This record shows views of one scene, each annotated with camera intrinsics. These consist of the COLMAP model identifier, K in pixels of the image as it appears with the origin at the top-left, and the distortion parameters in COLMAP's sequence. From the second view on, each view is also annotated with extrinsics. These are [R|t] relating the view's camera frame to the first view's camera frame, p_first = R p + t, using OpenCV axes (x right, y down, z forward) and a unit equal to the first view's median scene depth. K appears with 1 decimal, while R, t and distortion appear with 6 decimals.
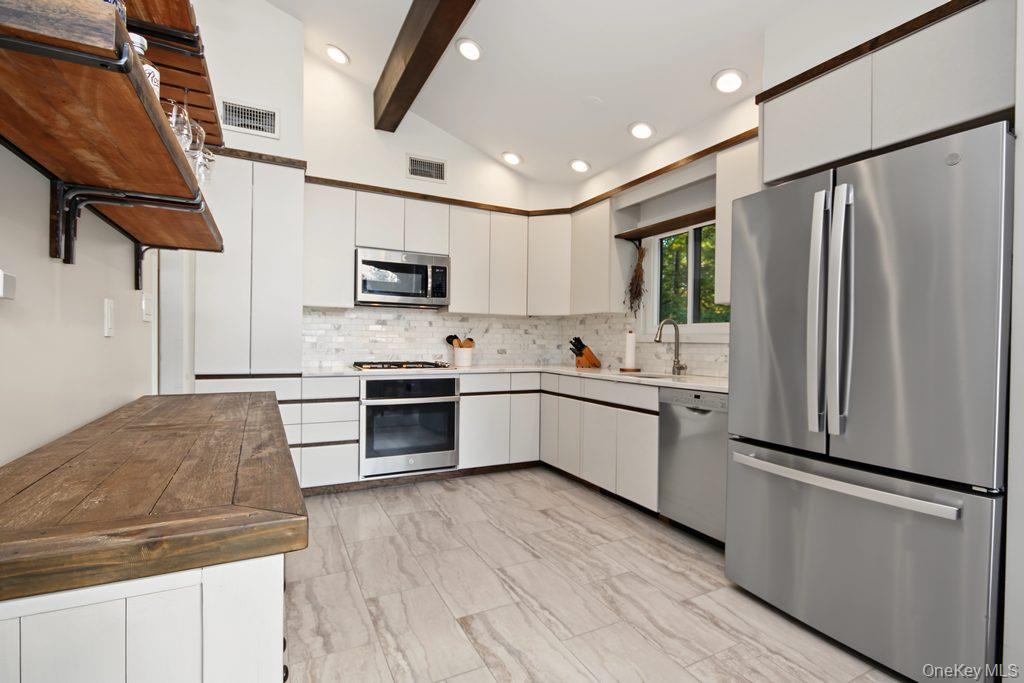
lens RADIAL K [[473.6, 0, 513.9], [0, 473.6, 347.8], [0, 0, 1]] dist [-0.001124, -0.000302]
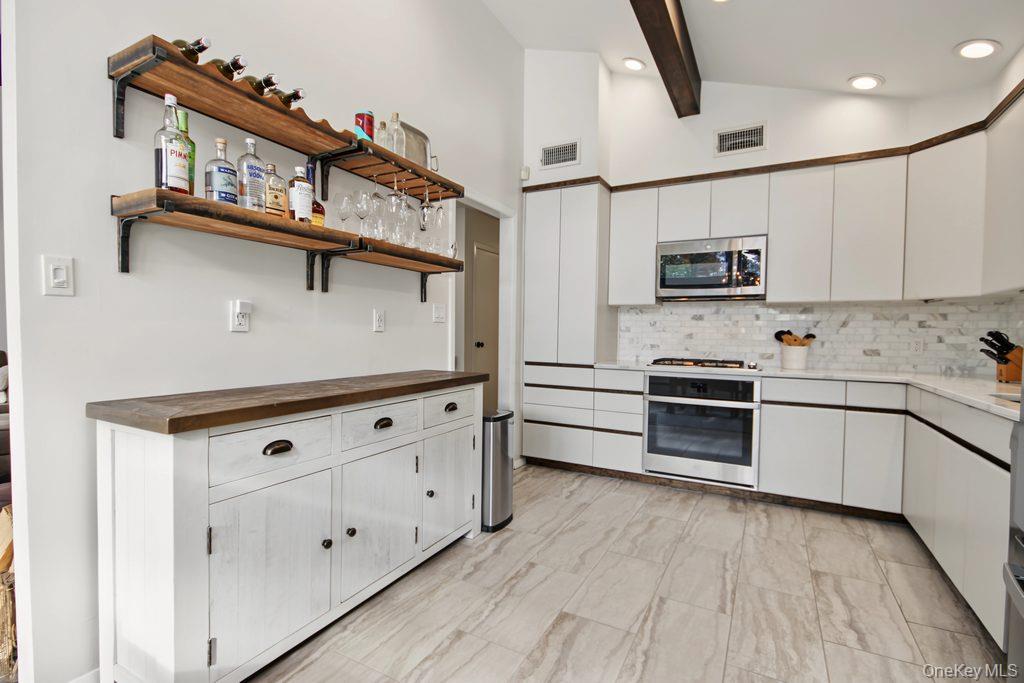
lens RADIAL K [[473.6, 0, 513.9], [0, 473.6, 347.8], [0, 0, 1]] dist [-0.001124, -0.000302]
pose [[0.562048, 0.019664, -0.826871, 0.347733], [-0.018205, 0.999769, 0.011401, 0.003302], [0.826905, 0.008646, 0.562276, 0.189575]]
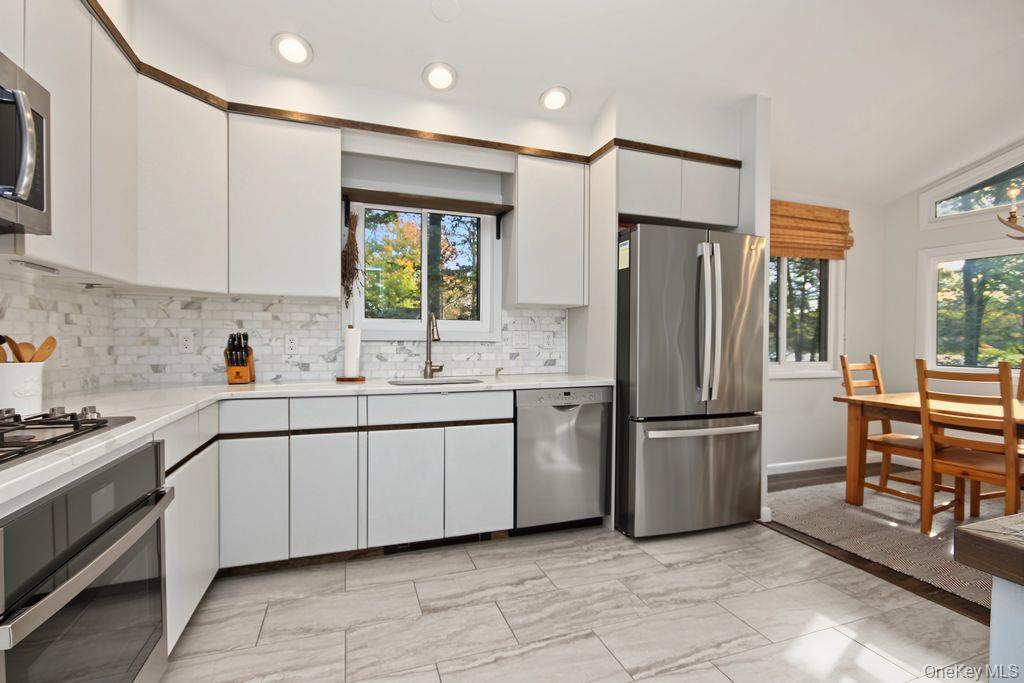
lens RADIAL K [[473.7, 0, 514.1], [0, 473.7, 351.0], [0, 0, 1]] dist [-0.000587, 0.000051]
pose [[0.134127, -0.033746, 0.990389, -0.481312], [0.009823, 0.999416, 0.032723, -0.019094], [-0.990915, 0.005340, 0.134380, 0.713711]]
